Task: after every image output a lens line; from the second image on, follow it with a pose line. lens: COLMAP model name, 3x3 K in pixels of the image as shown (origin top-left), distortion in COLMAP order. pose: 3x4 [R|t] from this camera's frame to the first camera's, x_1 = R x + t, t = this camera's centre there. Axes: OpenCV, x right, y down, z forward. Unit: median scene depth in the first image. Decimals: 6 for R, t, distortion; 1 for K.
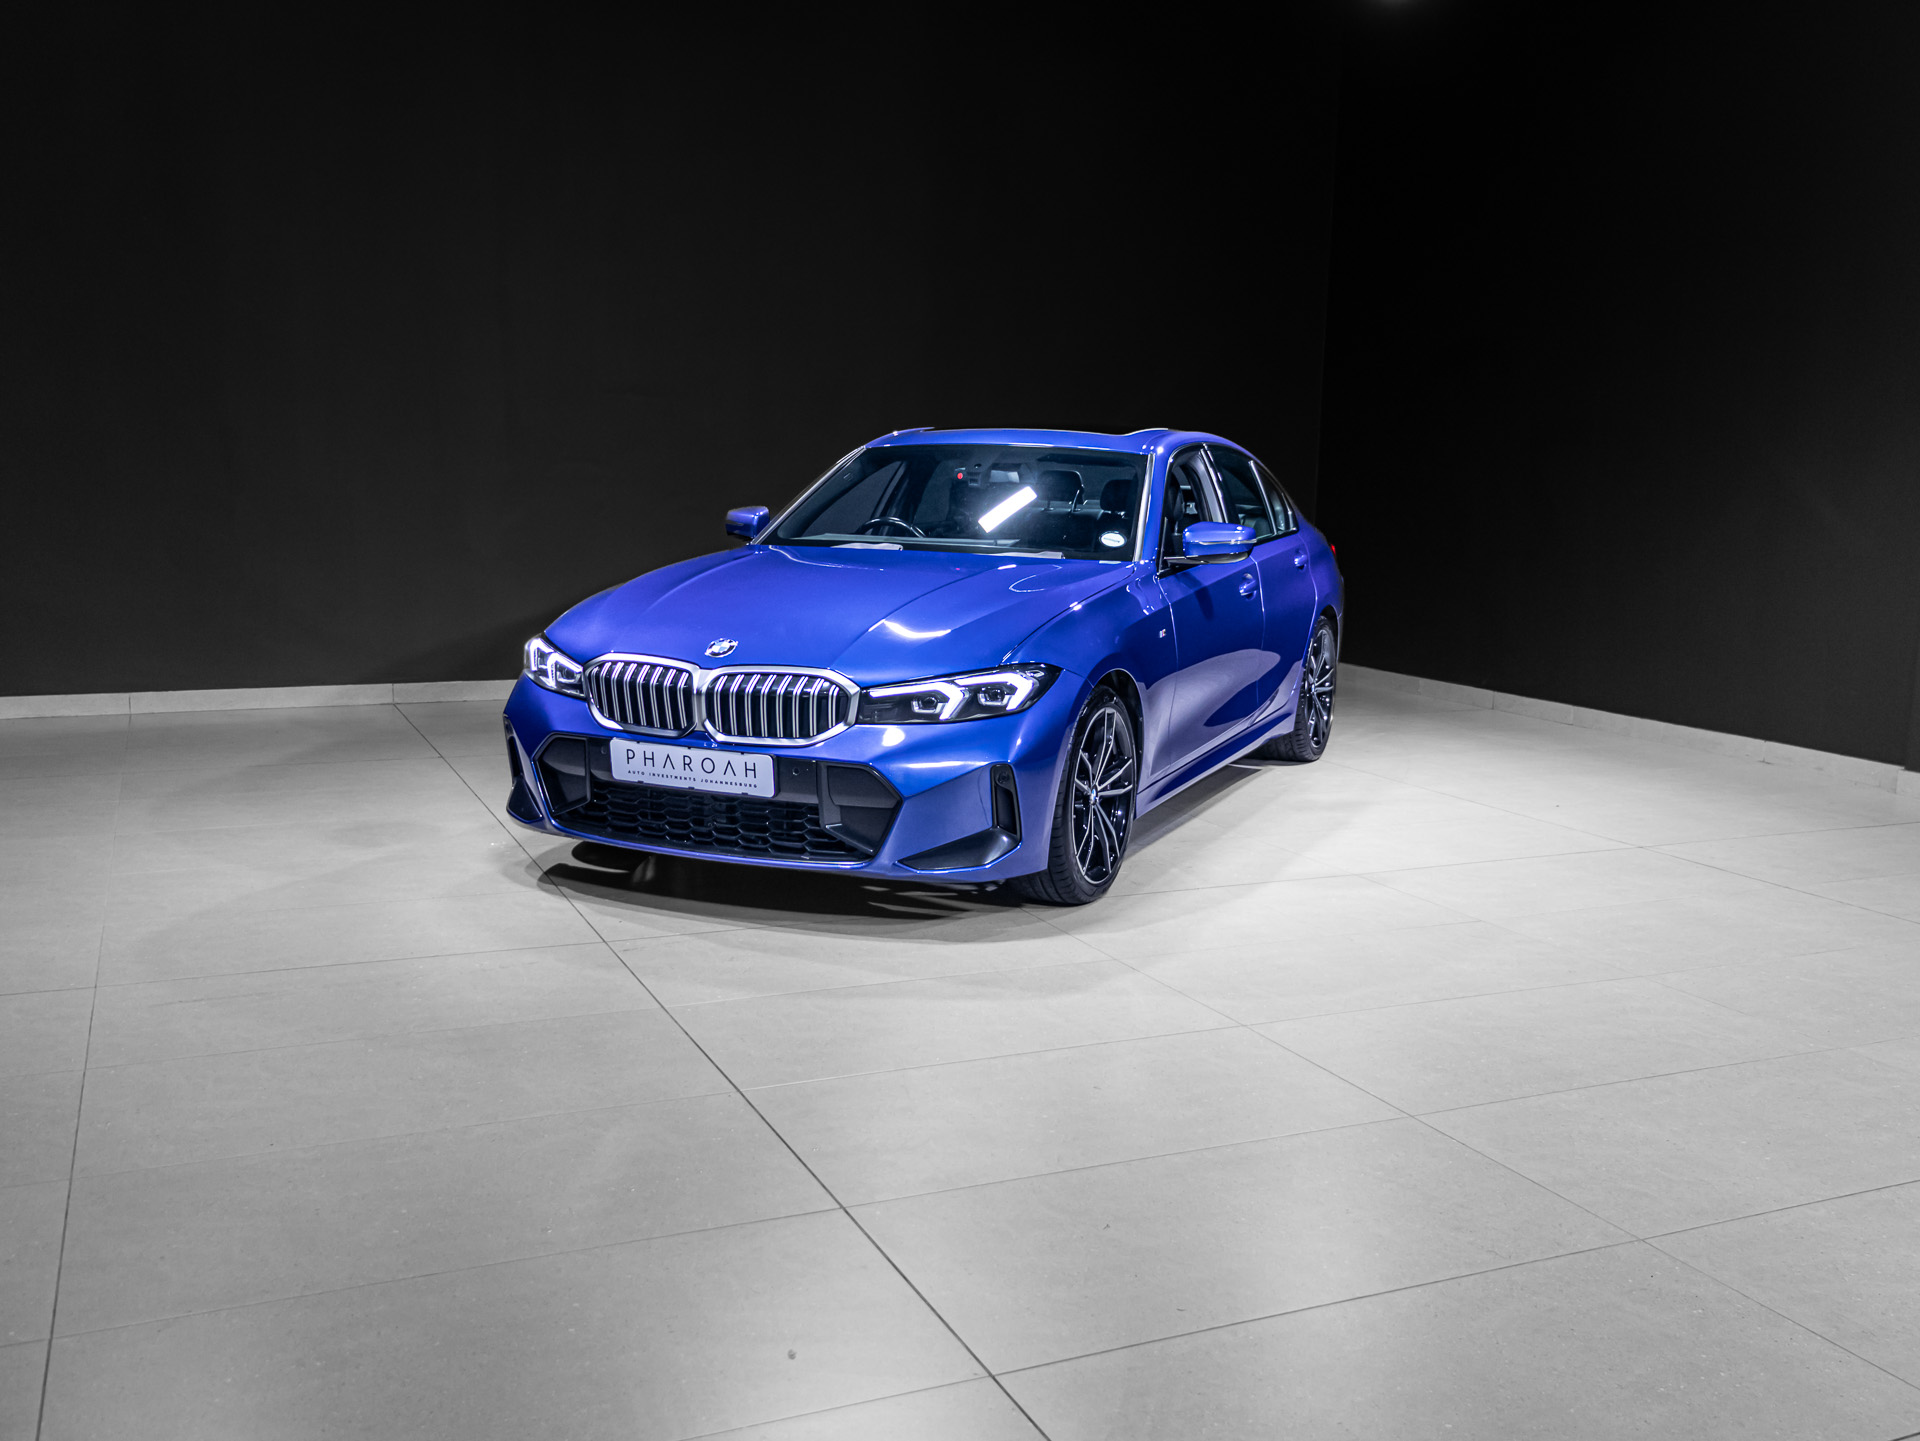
lens RADIAL K [[1743.3, 0, 954.5], [0, 1743.3, 748.7], [0, 0, 1]] dist [0.006621, 0.000000]
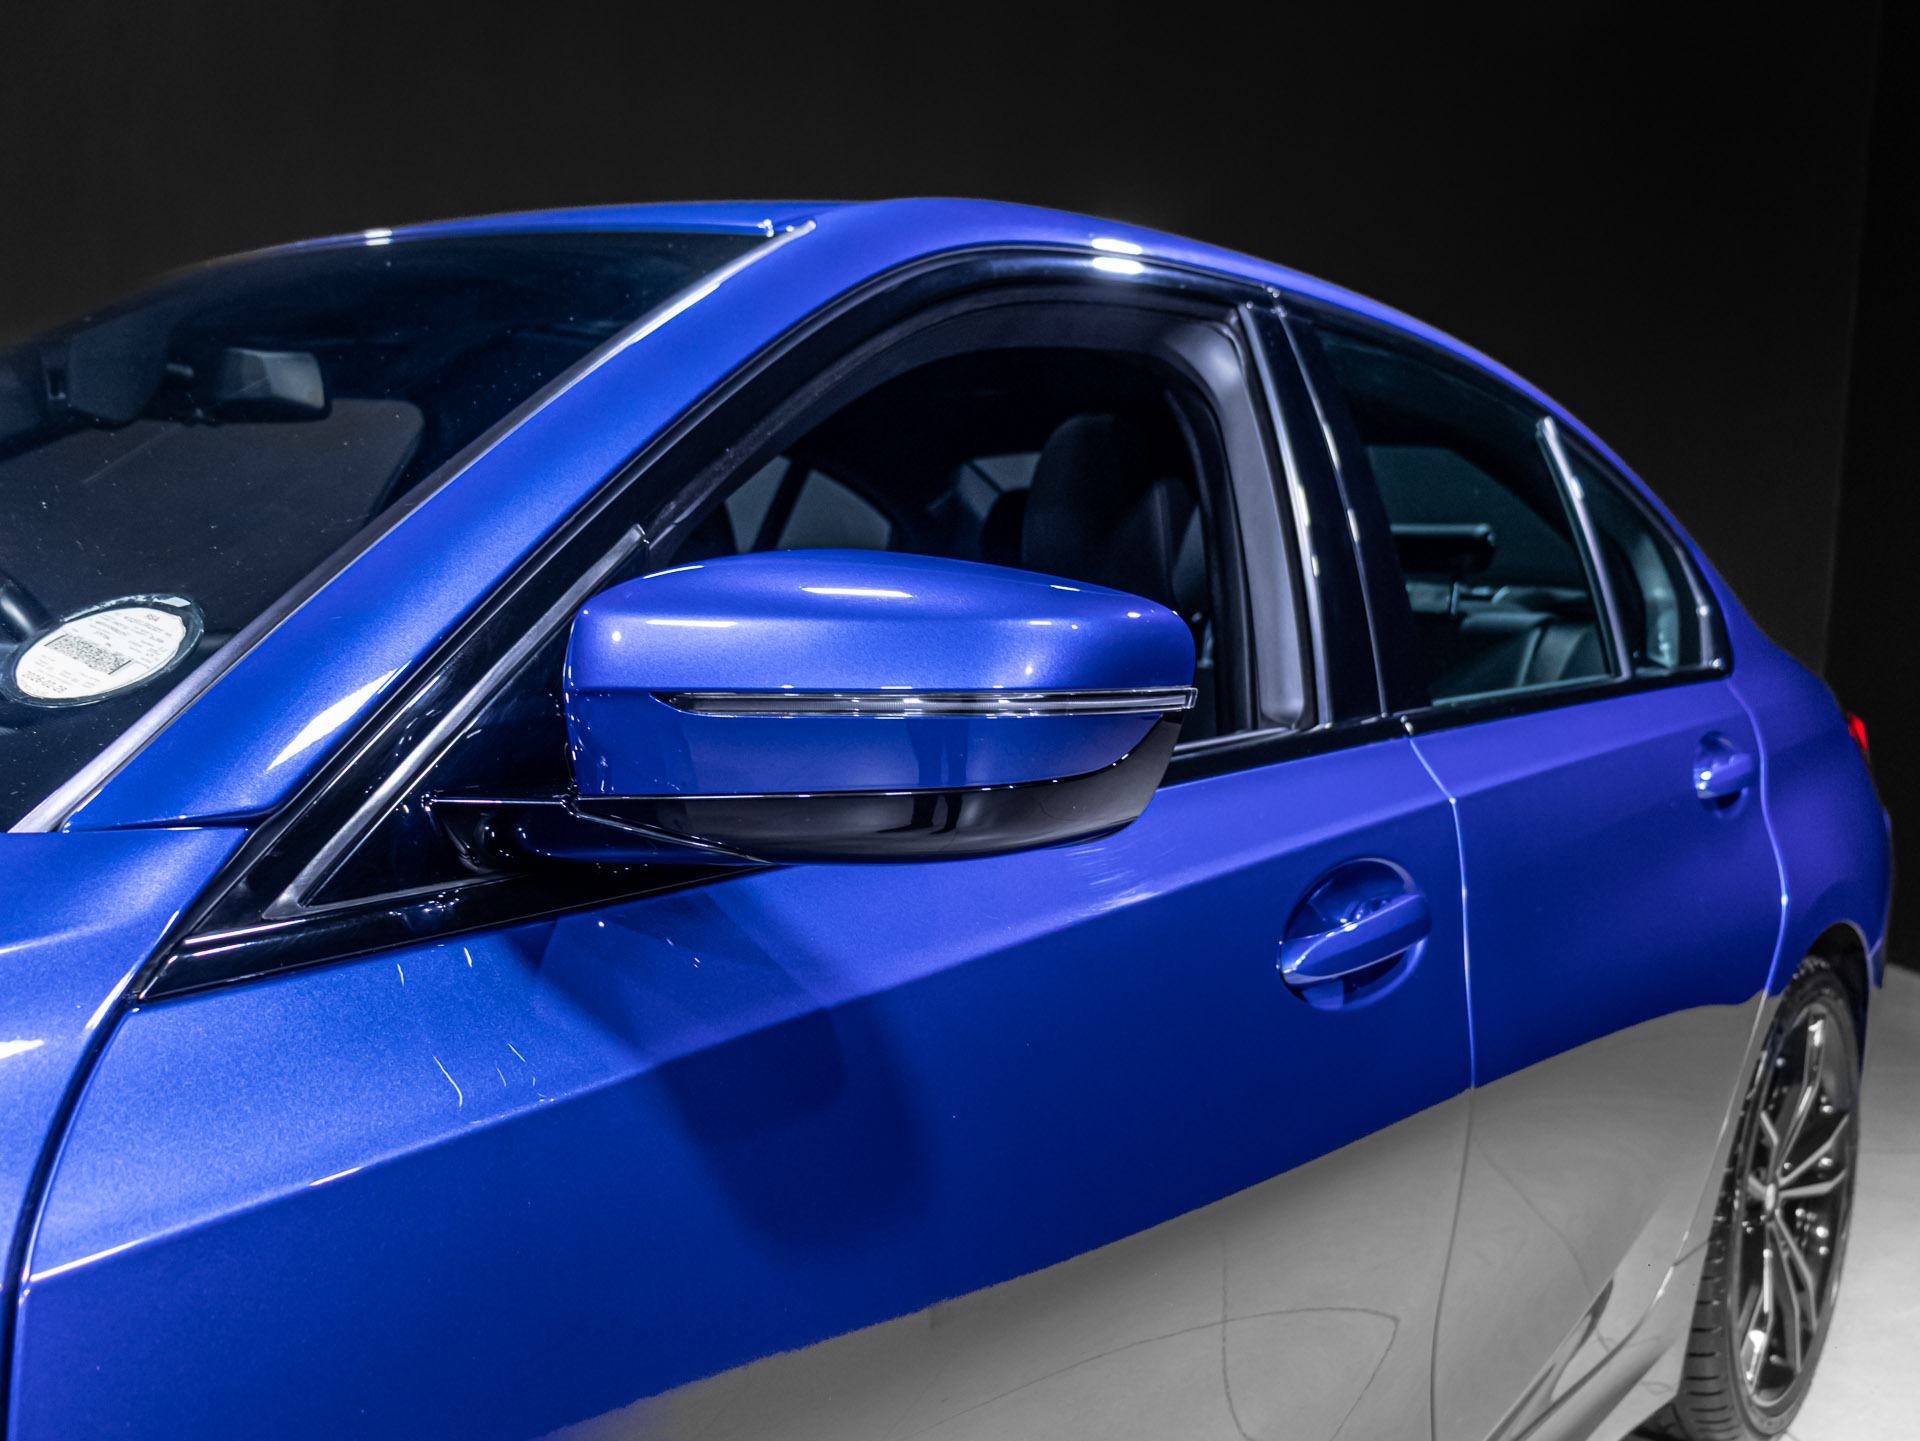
lens RADIAL K [[1743.3, 0, 956.8], [0, 1743.3, 731.2], [0, 0, 1]] dist [0.006621, 0.000000]
pose [[0.962787, 0.047995, -0.265966, 0.239427], [-0.070568, 0.994610, -0.075969, -0.131901], [0.260886, 0.091911, 0.960984, 1.086239]]
